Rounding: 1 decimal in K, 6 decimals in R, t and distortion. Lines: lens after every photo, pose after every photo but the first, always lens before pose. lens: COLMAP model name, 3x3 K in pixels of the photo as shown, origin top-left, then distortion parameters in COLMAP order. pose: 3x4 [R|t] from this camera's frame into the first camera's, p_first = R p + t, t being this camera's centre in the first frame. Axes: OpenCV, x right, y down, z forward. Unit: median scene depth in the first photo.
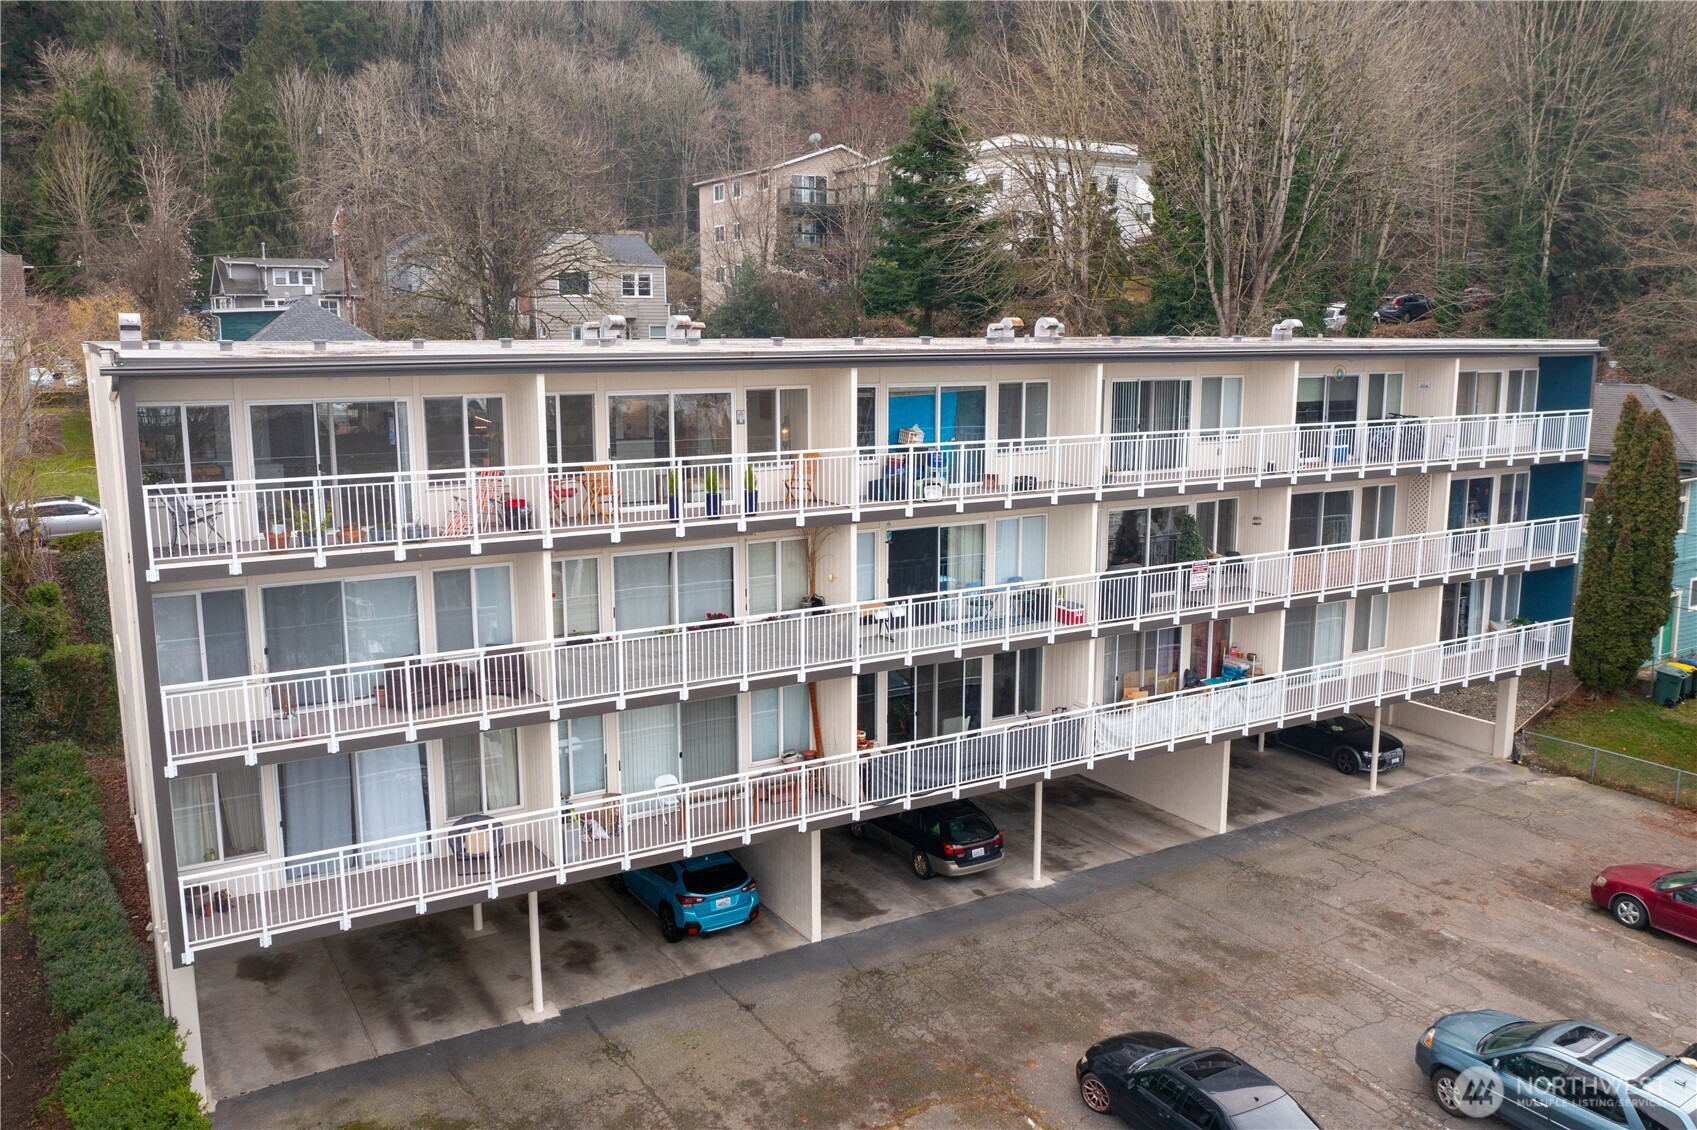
lens RADIAL K [[1350.2, 0, 847.1], [0, 1350.2, 598.3], [0, 0, 1]] dist [0.003051, 0.003044]
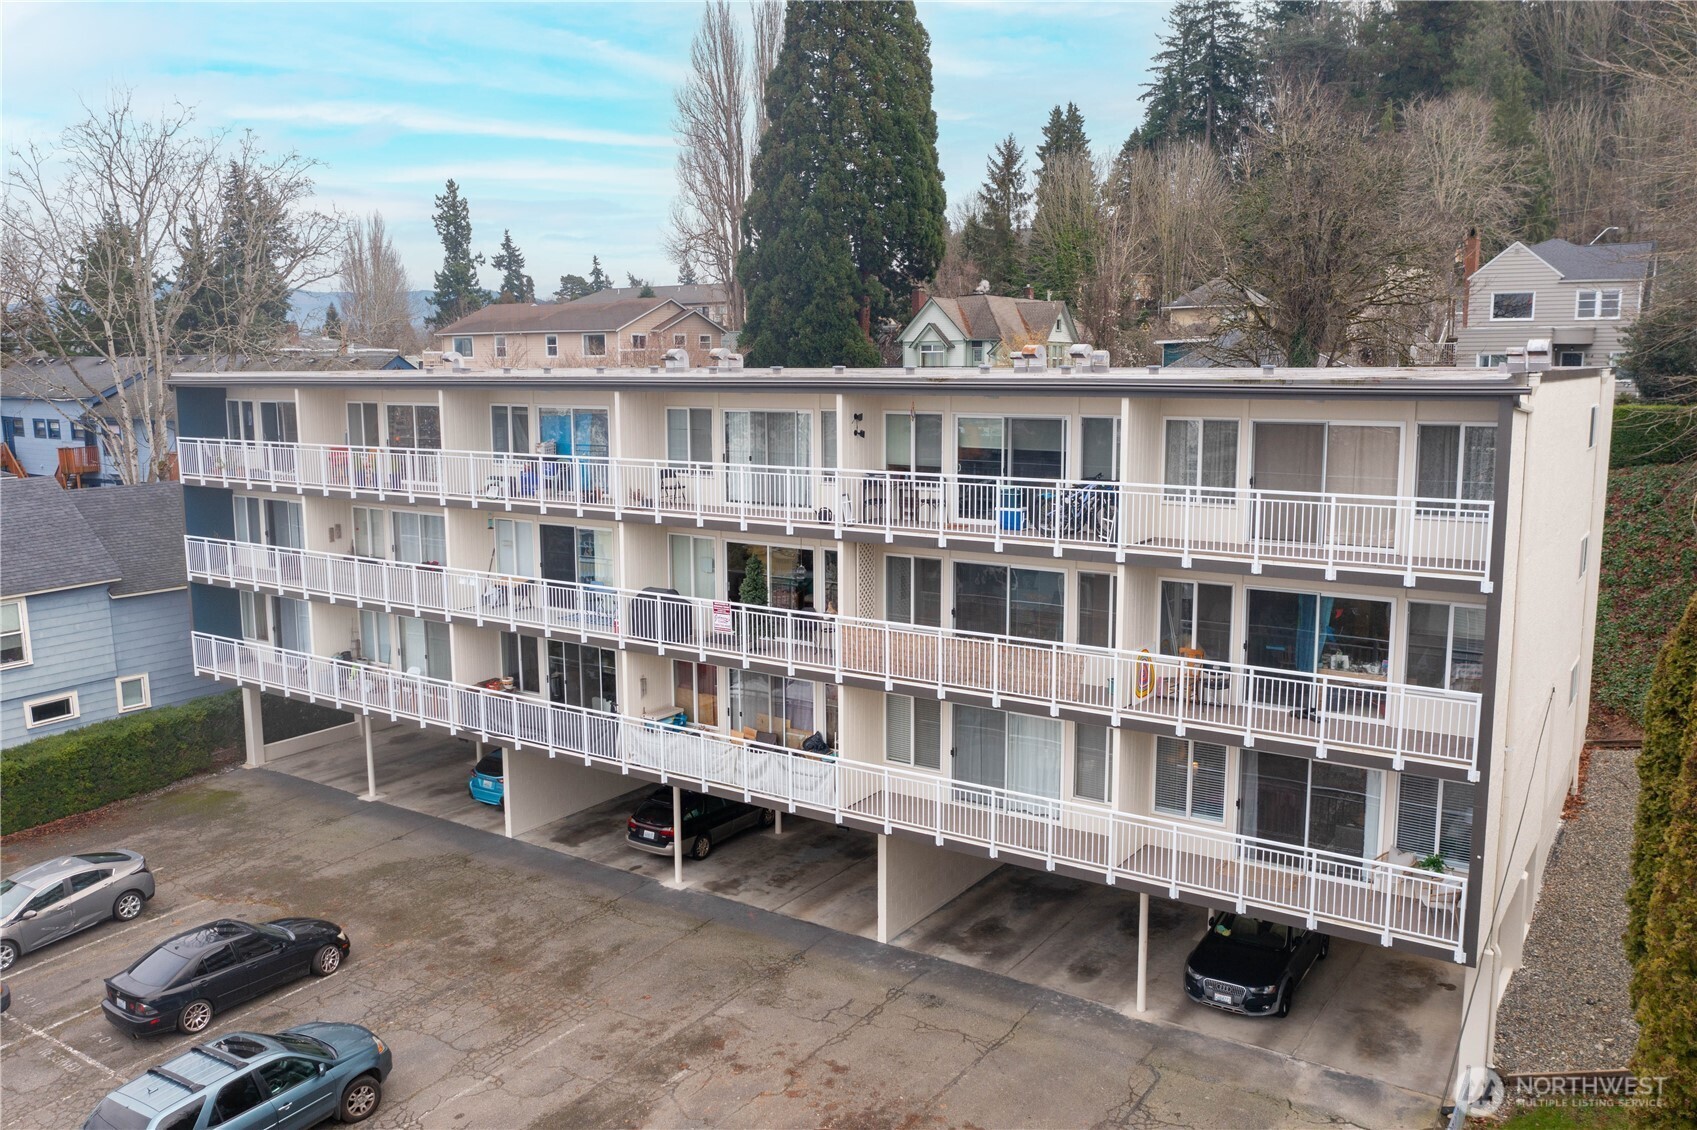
lens RADIAL K [[1319.7, 0, 845.8], [0, 1319.7, 566.3], [0, 0, 1]] dist [-0.022105, 0.010675]
pose [[0.418351, 0.139021, -0.897583, 0.971869], [-0.170152, 0.982717, 0.072901, -0.115740], [0.892205, 0.122228, 0.434776, 0.578280]]
